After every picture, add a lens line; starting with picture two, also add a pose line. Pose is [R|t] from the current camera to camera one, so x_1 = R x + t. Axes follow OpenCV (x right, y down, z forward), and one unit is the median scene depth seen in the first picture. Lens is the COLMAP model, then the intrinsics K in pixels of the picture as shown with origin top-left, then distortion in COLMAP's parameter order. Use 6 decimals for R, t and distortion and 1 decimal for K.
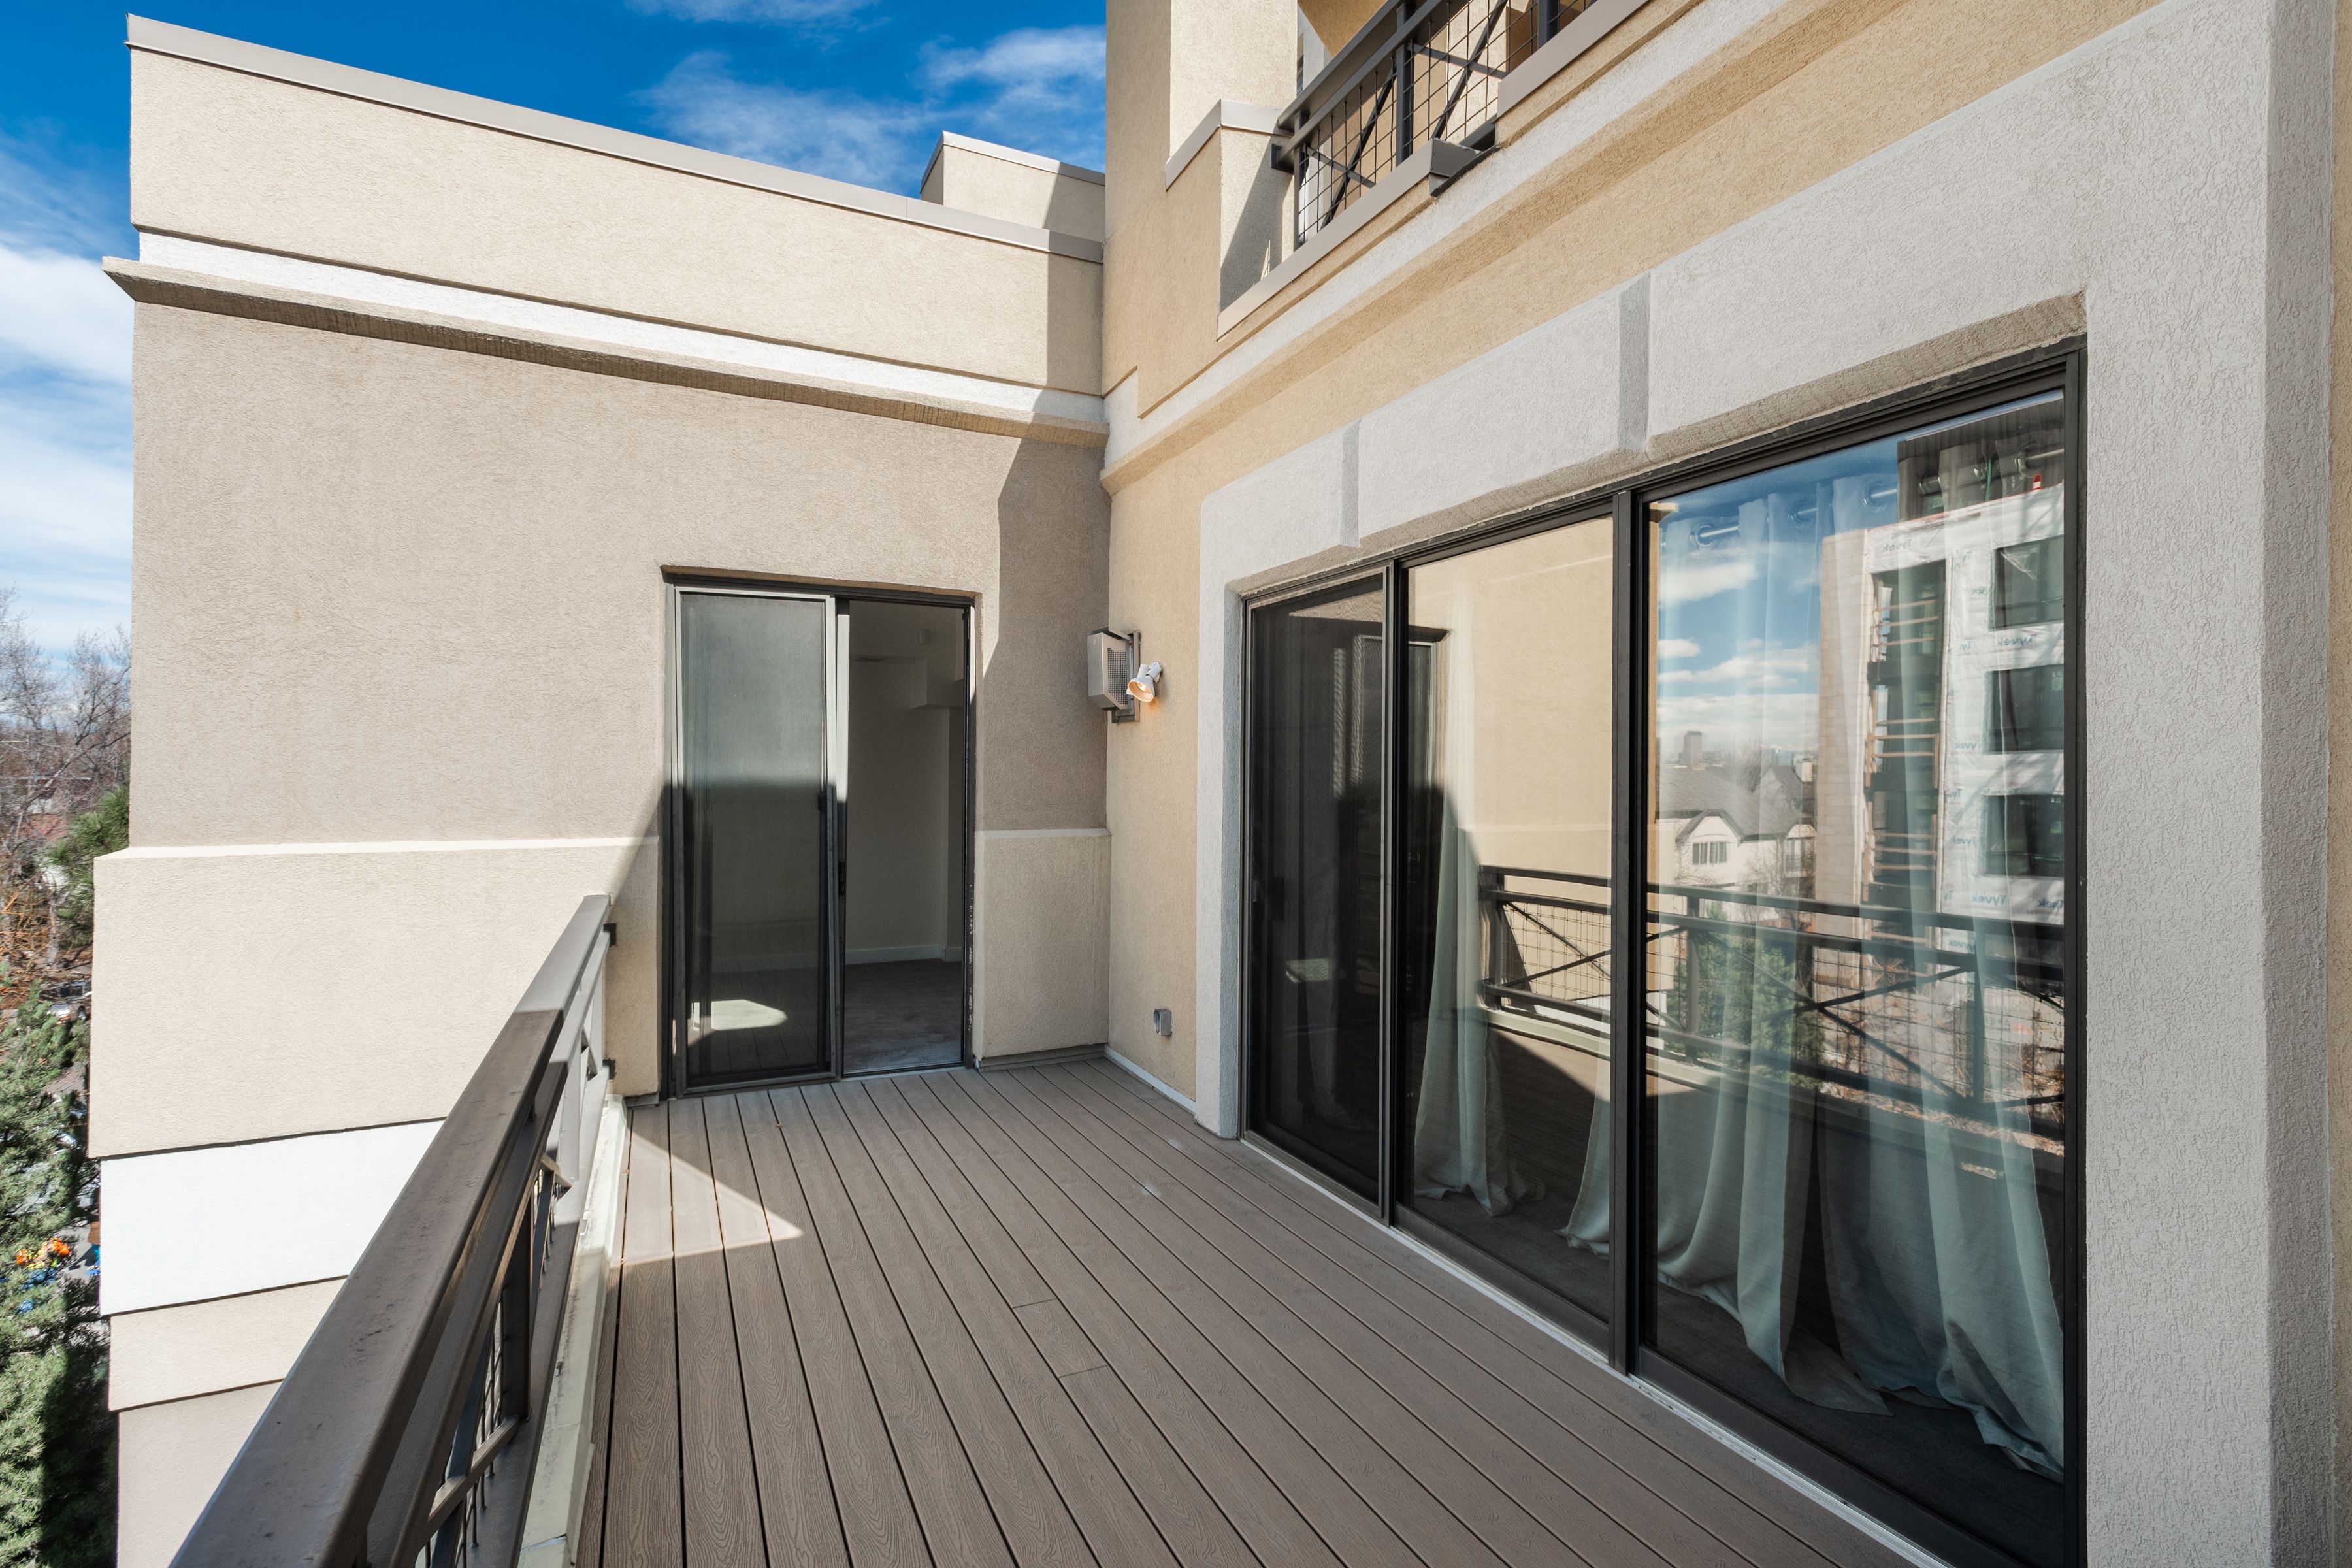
lens RADIAL K [[1101.9, 0, 1190.4], [0, 1101.9, 800.3], [0, 0, 1]] dist [-0.001141, 0.000747]
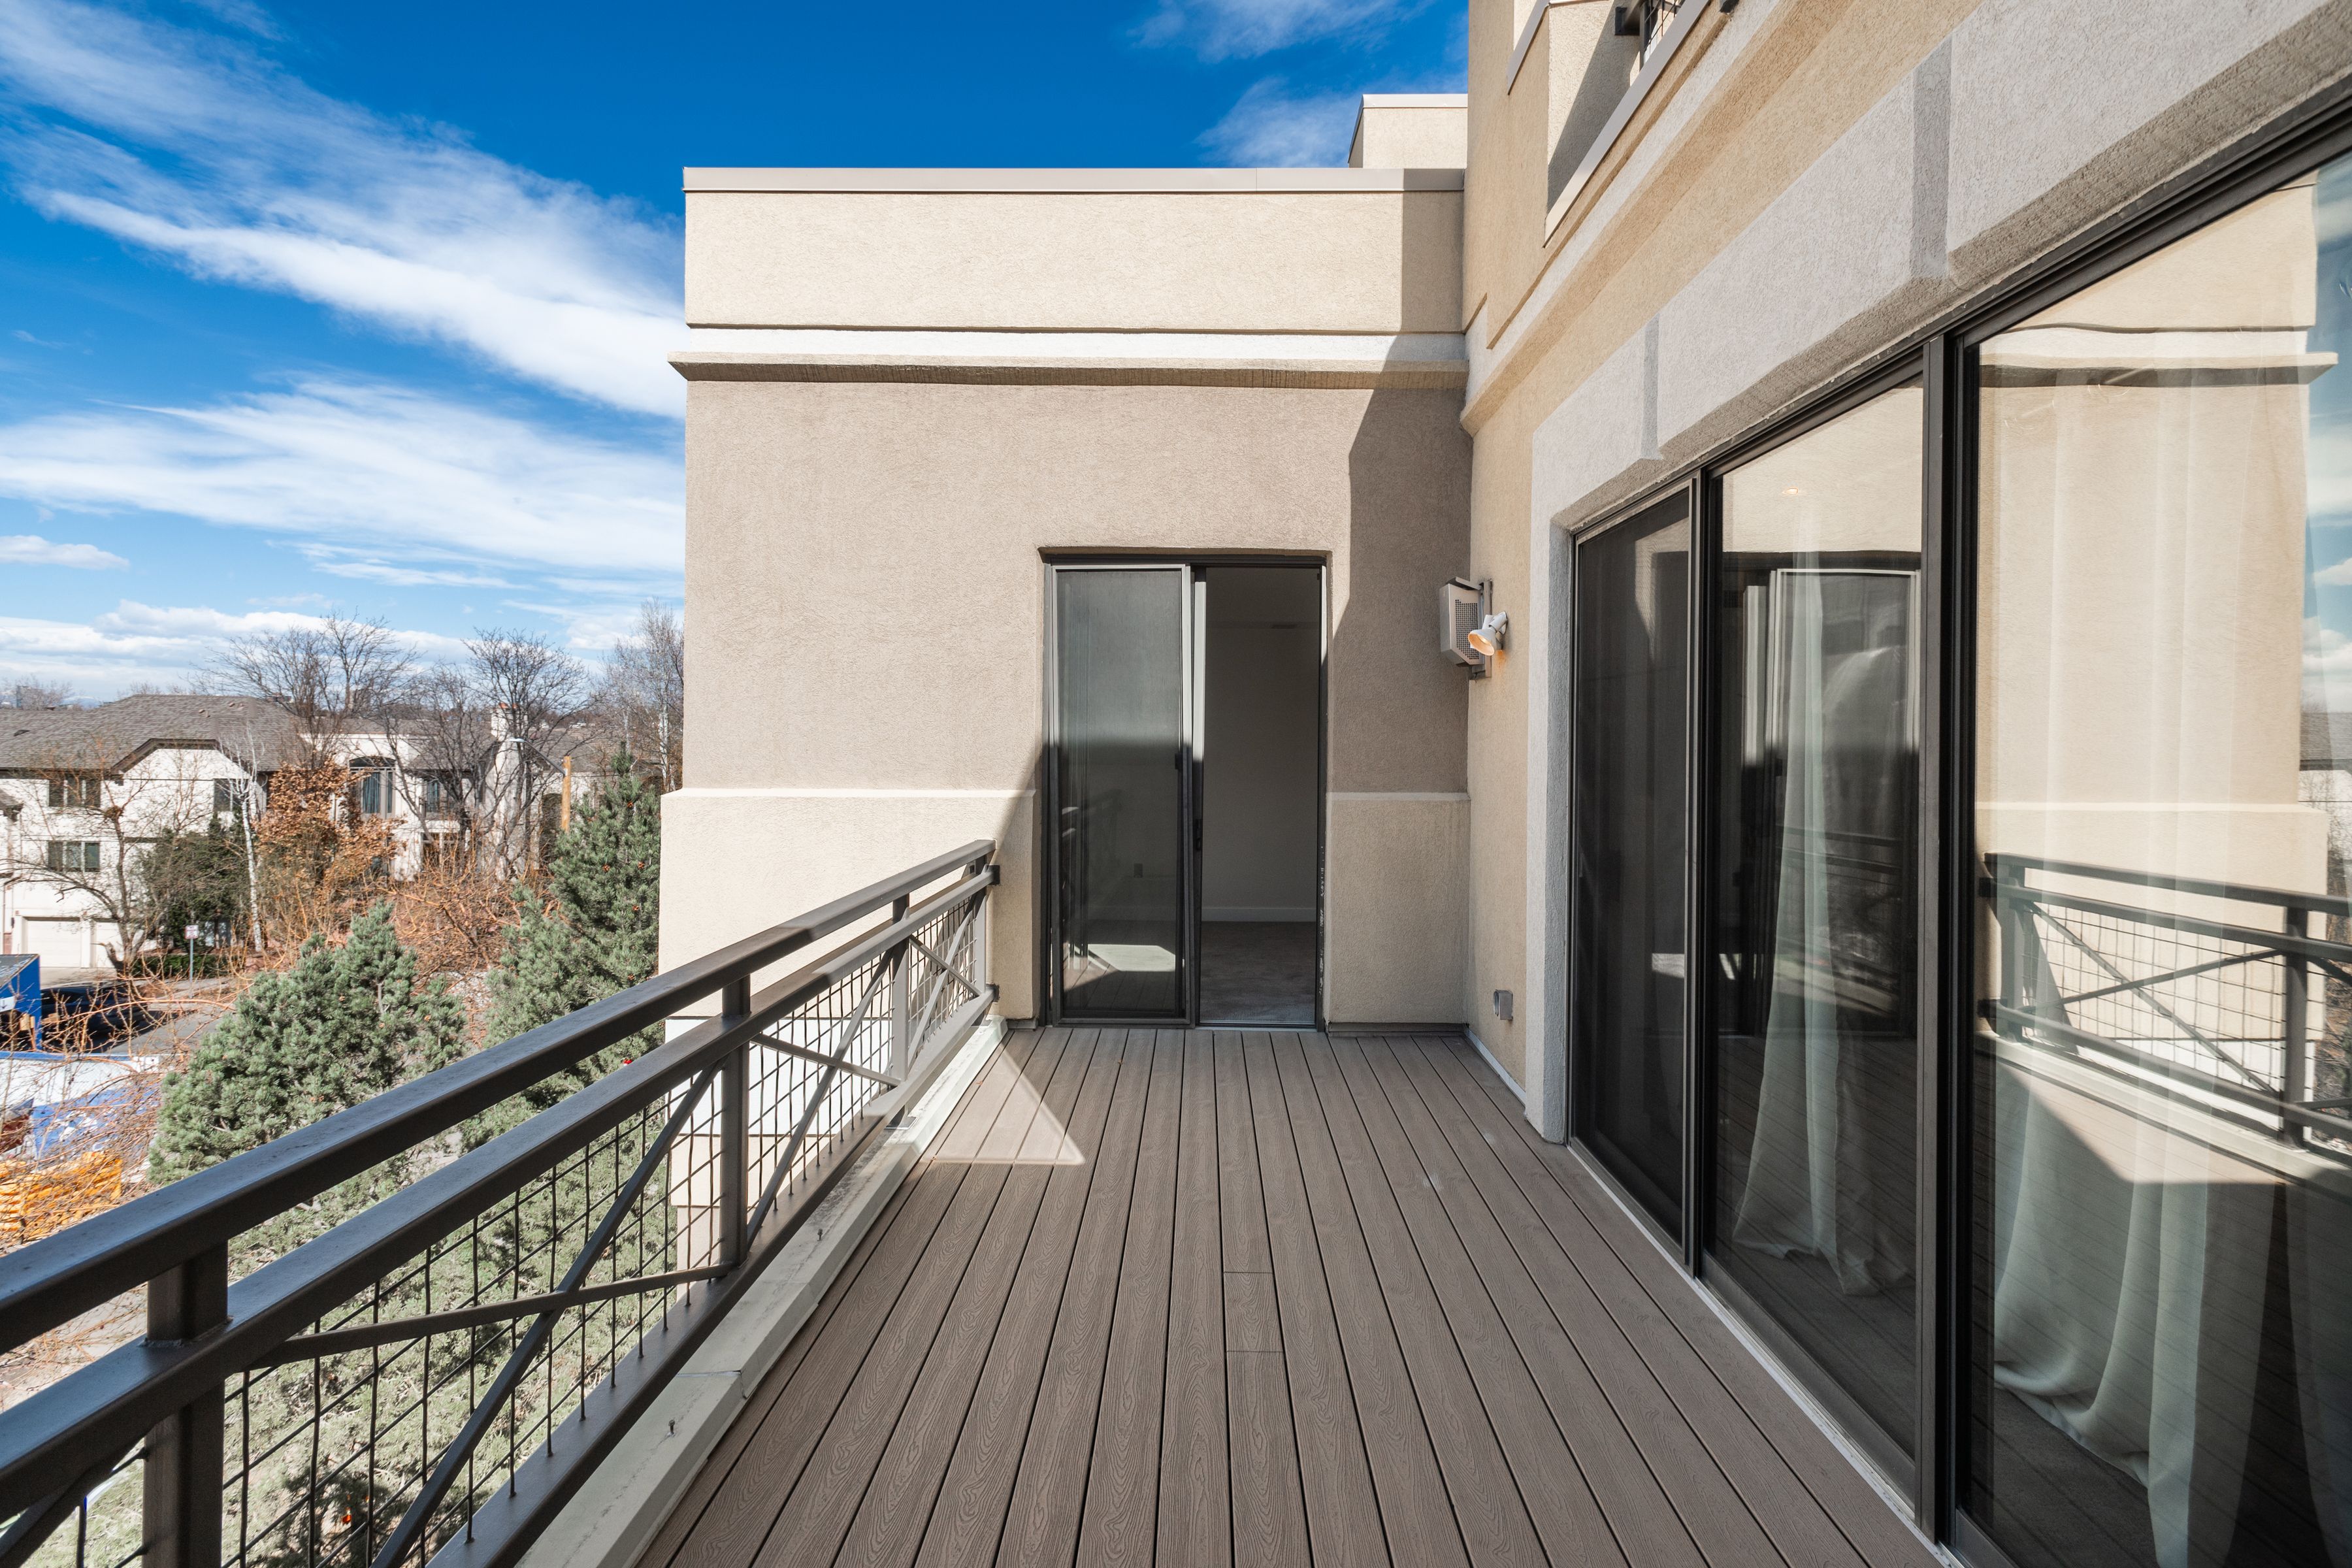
lens RADIAL K [[1101.9, 0, 1180.8], [0, 1101.9, 765.2], [0, 0, 1]] dist [-0.001141, 0.000747]
pose [[0.891816, 0.010625, -0.452273, 0.165060], [-0.012072, 0.999927, -0.000314, 0.006595], [0.452237, 0.005740, 0.891879, 0.070441]]
